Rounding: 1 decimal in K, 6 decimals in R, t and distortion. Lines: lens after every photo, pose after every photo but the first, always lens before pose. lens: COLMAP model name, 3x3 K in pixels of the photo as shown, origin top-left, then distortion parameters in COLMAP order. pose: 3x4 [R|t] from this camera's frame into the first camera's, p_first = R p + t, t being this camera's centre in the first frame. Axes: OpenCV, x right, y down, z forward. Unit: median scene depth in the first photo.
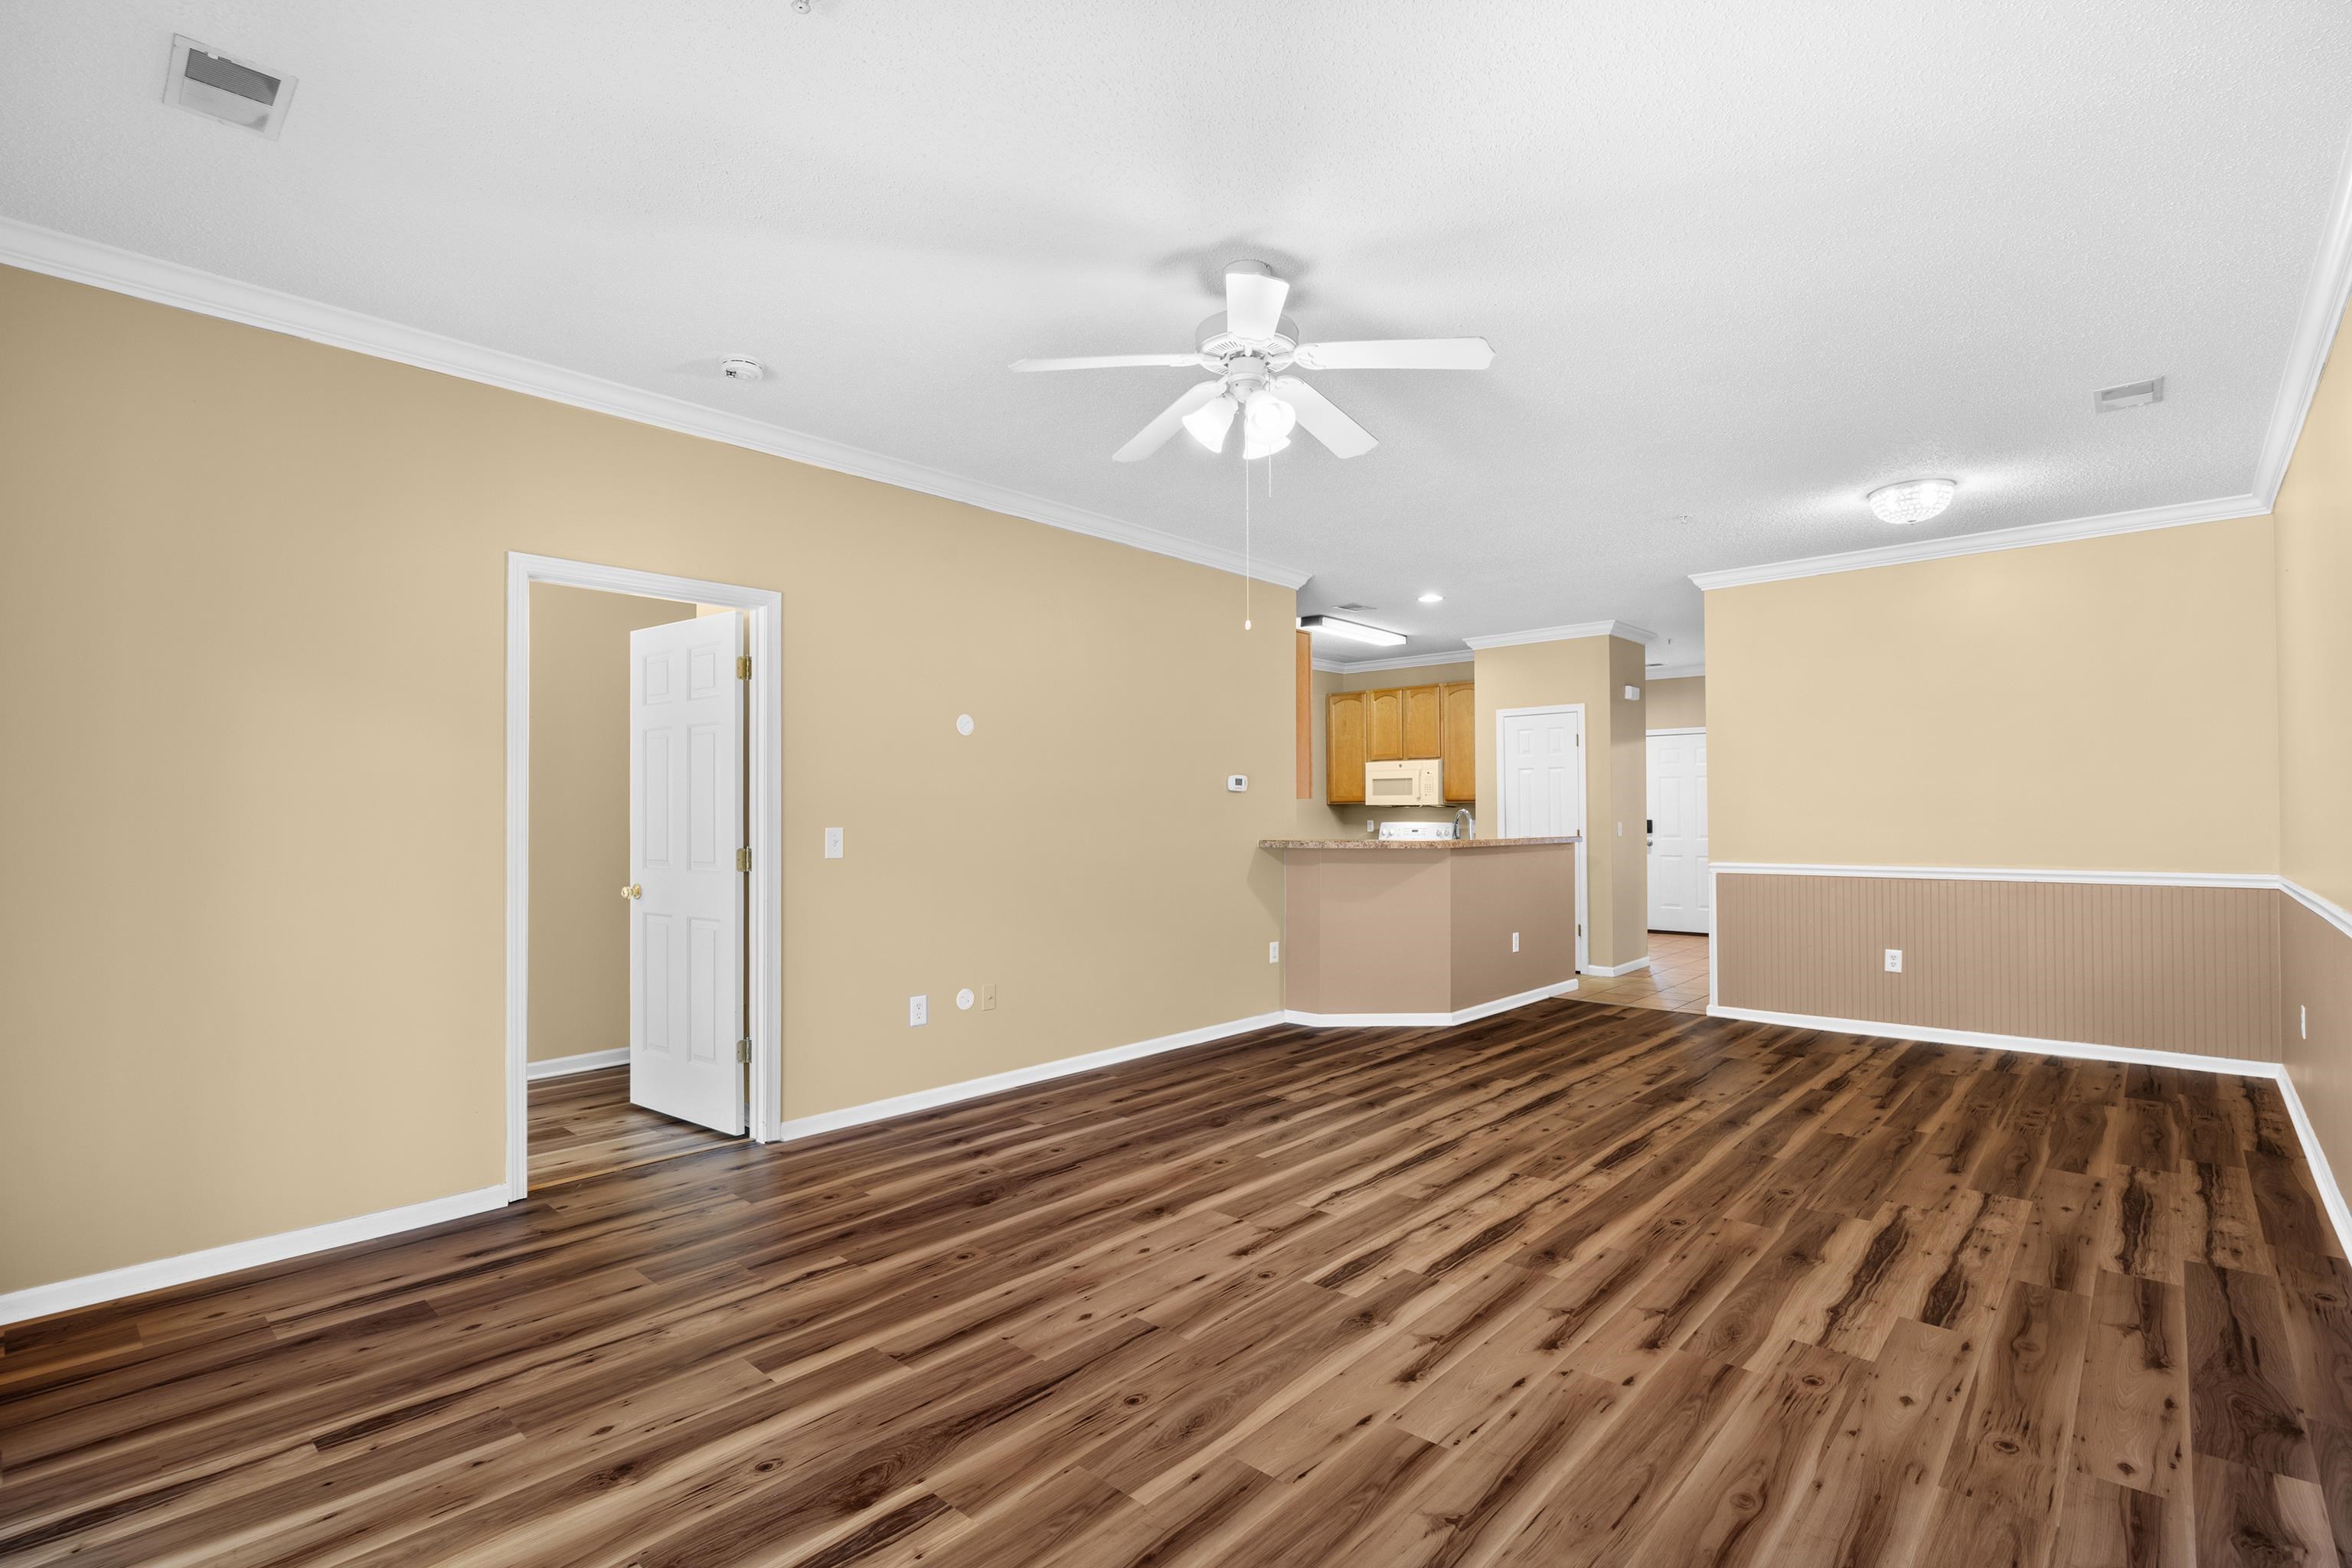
lens RADIAL K [[1090.4, 0, 1172.9], [0, 1090.4, 793.5], [0, 0, 1]] dist [-0.015994, 0.000877]
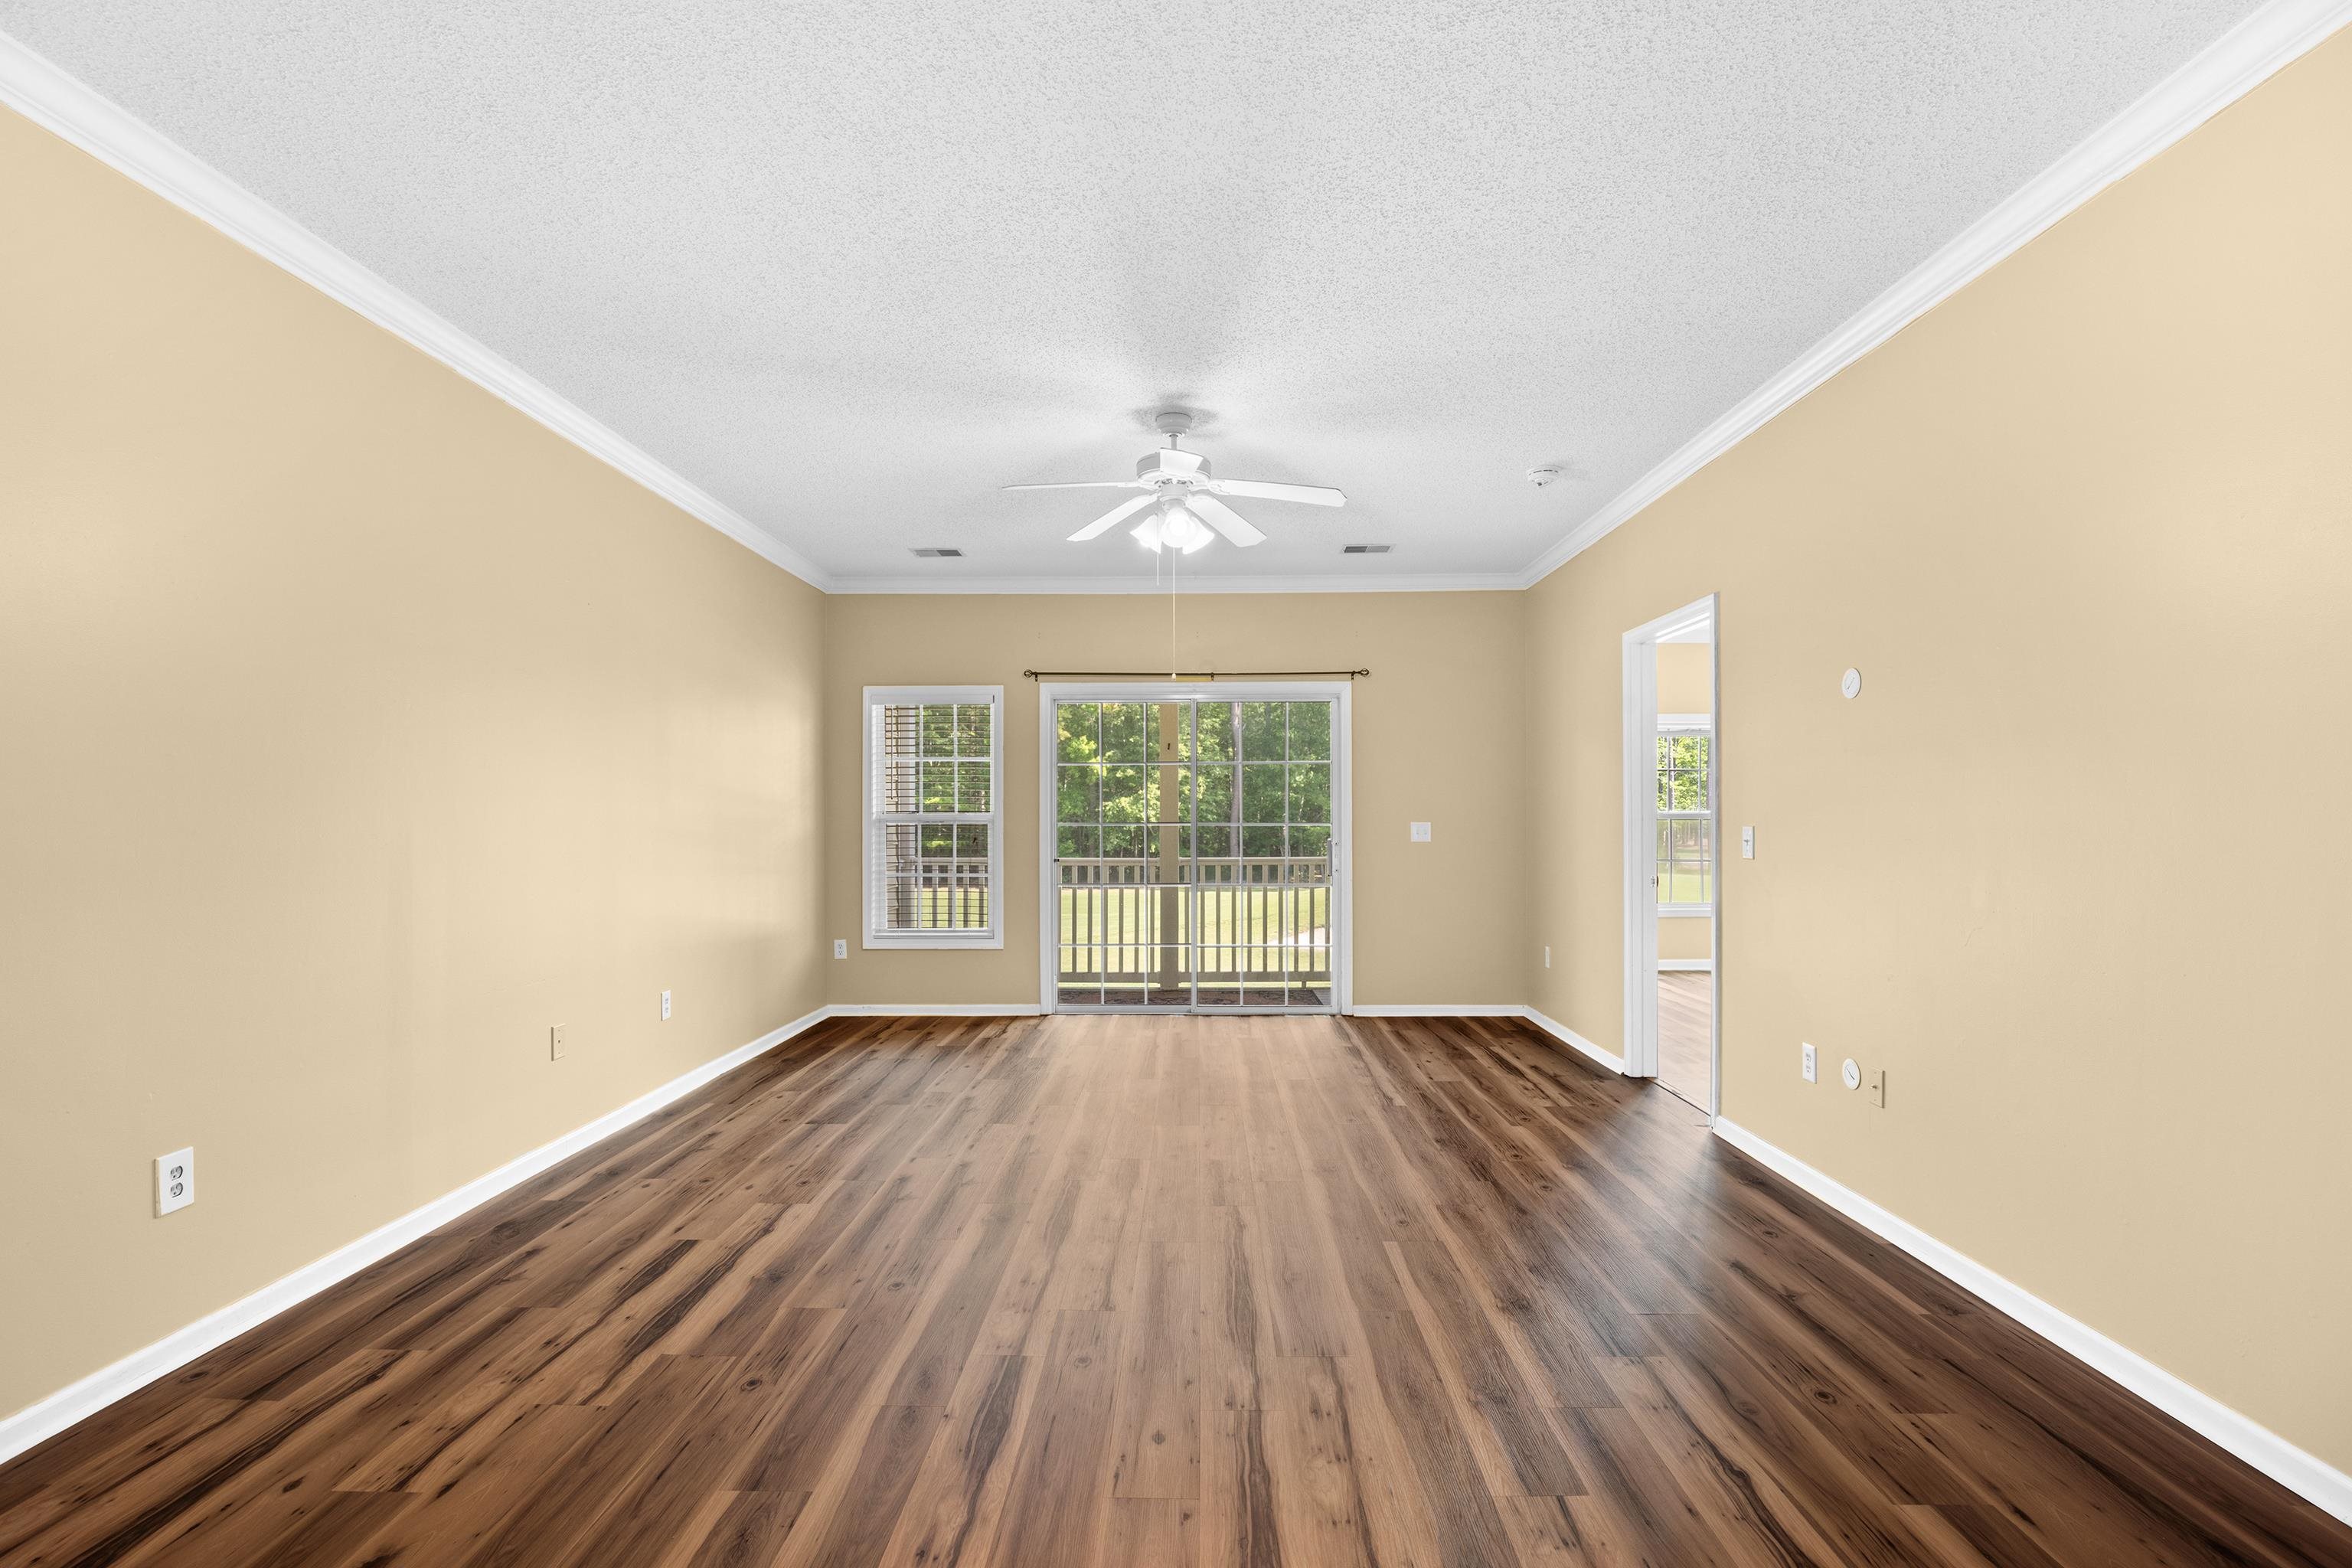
lens RADIAL K [[1090.4, 0, 1172.9], [0, 1090.4, 793.5], [0, 0, 1]] dist [-0.015994, 0.000877]
pose [[-0.751912, -0.007969, -0.659216, 0.721926], [0.017519, 0.999332, -0.032063, 0.027743], [0.659031, -0.035657, -0.751270, 1.494496]]
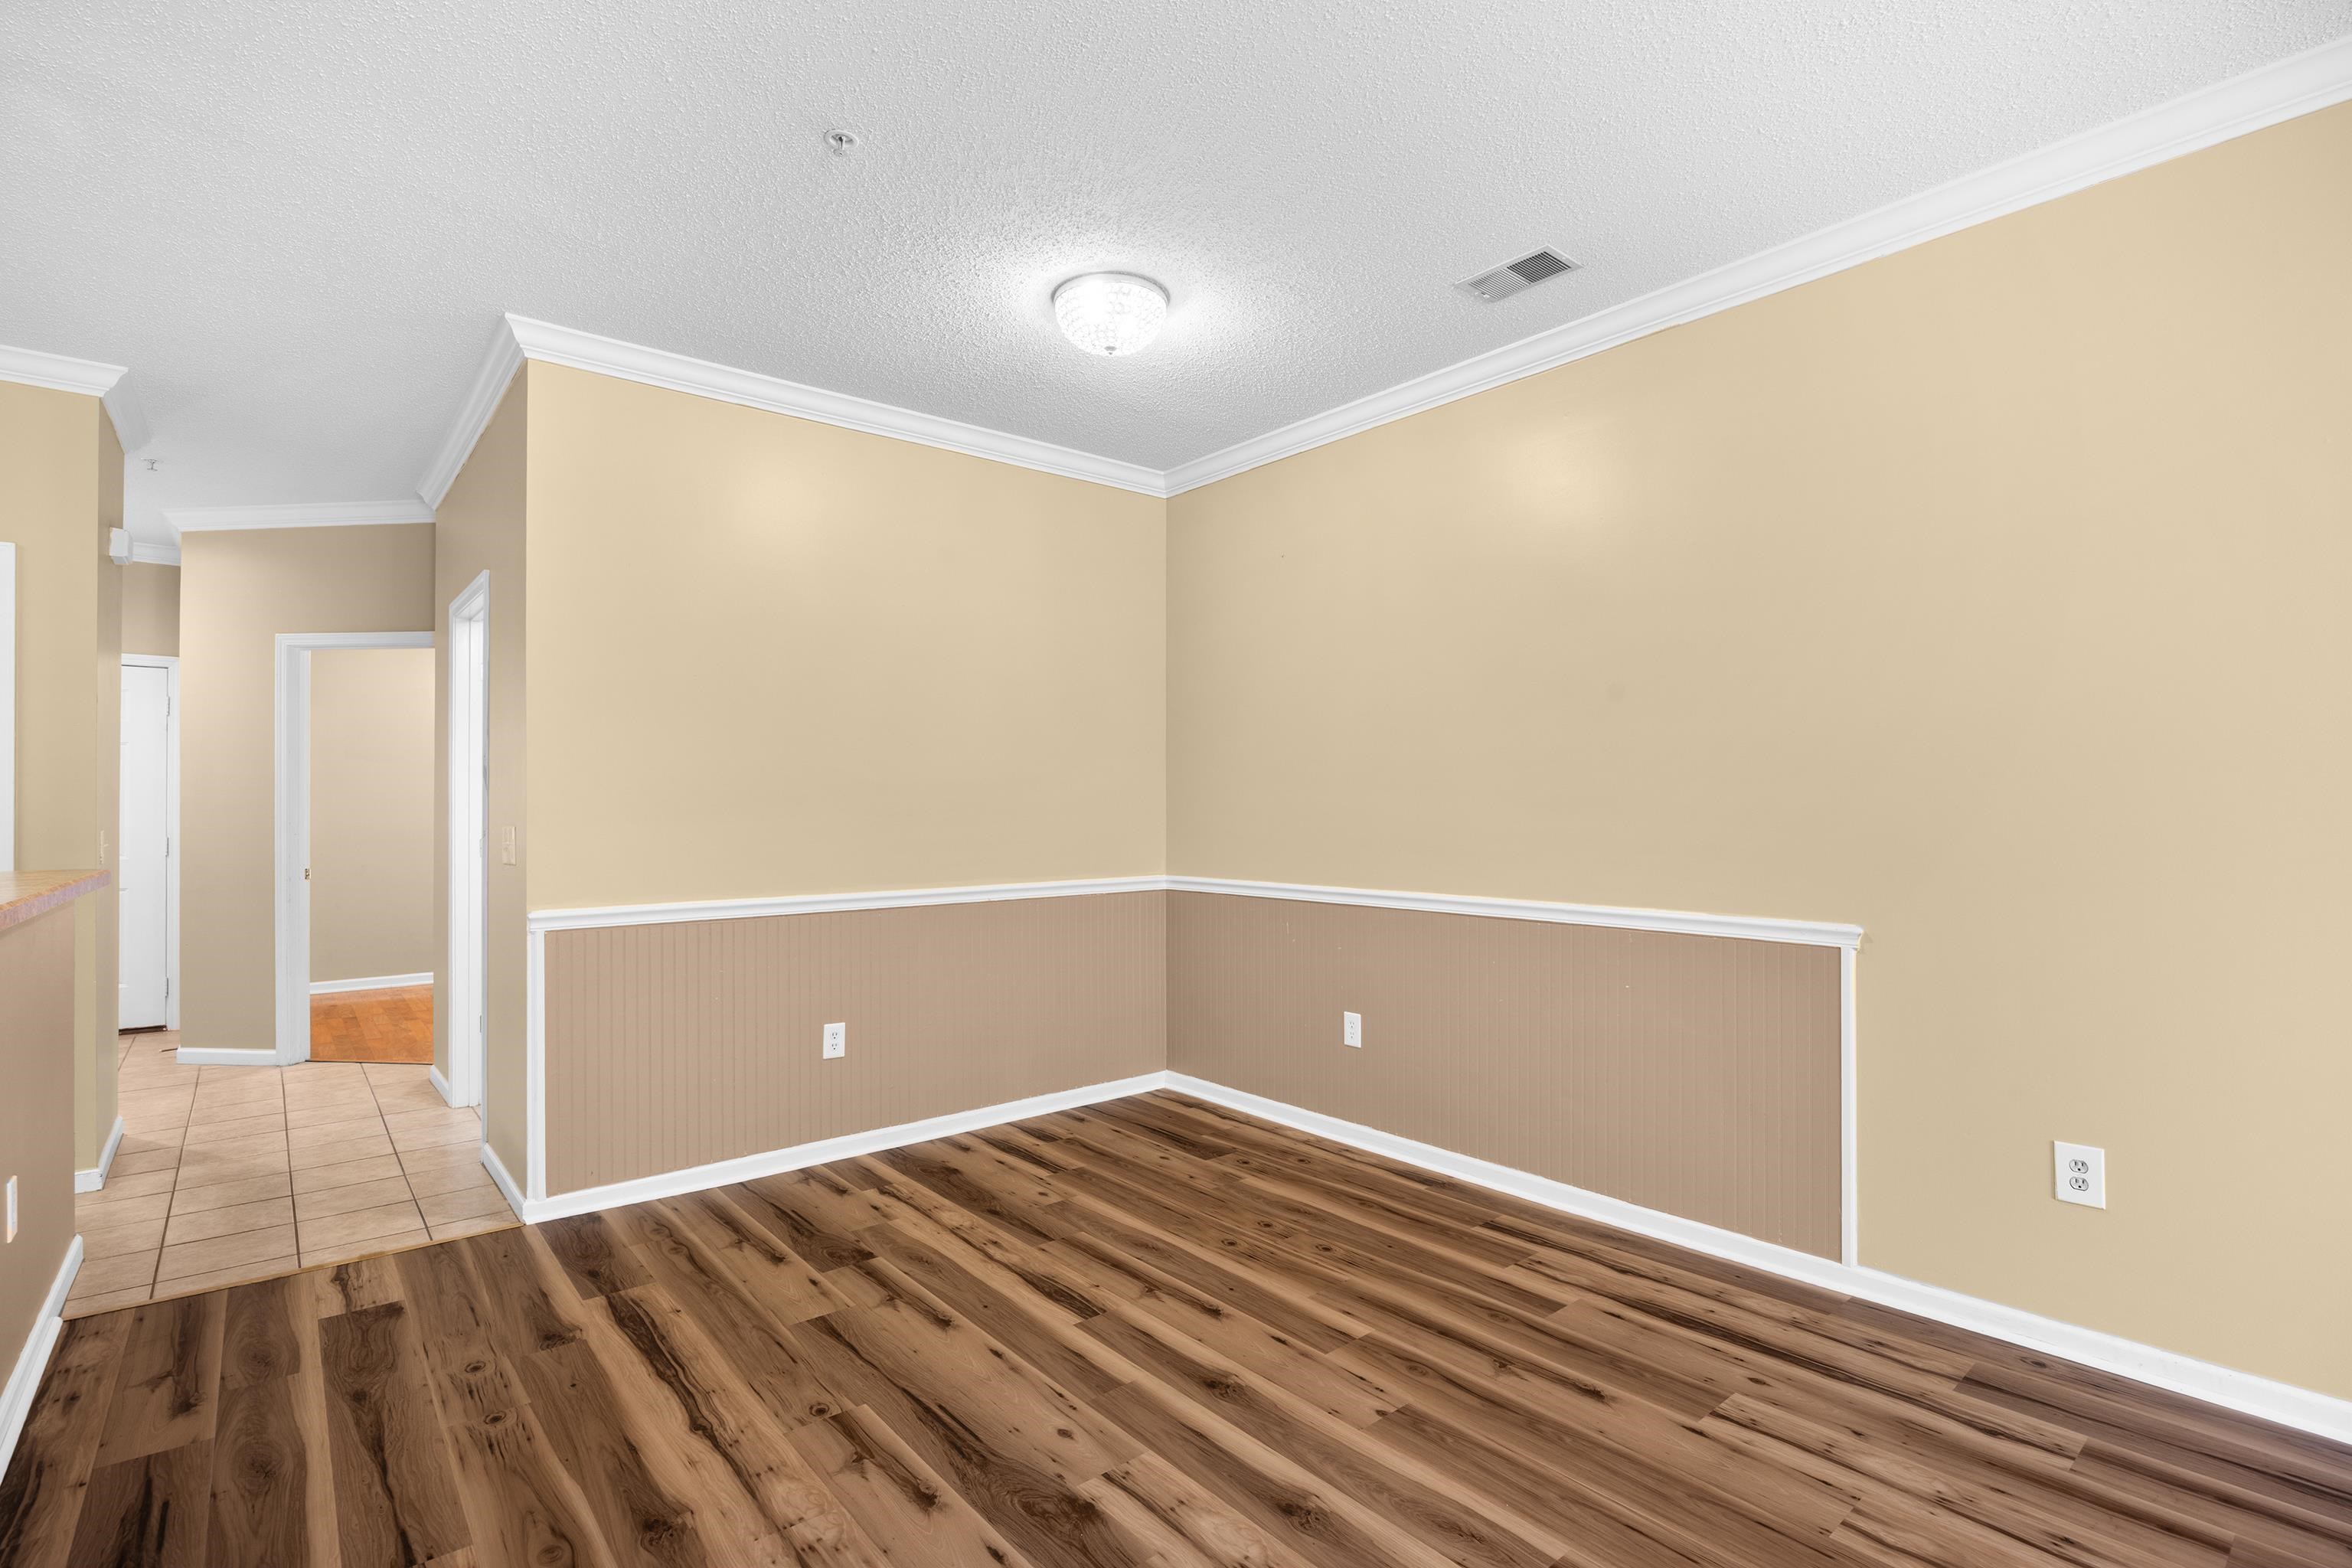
lens RADIAL K [[1090.4, 0, 1172.9], [0, 1090.4, 793.5], [0, 0, 1]] dist [-0.015994, 0.000877]
pose [[0.126646, 0.015768, 0.991823, 0.074931], [-0.016422, 0.999770, -0.013797, 0.020827], [-0.991812, -0.014541, 0.126876, 1.085193]]
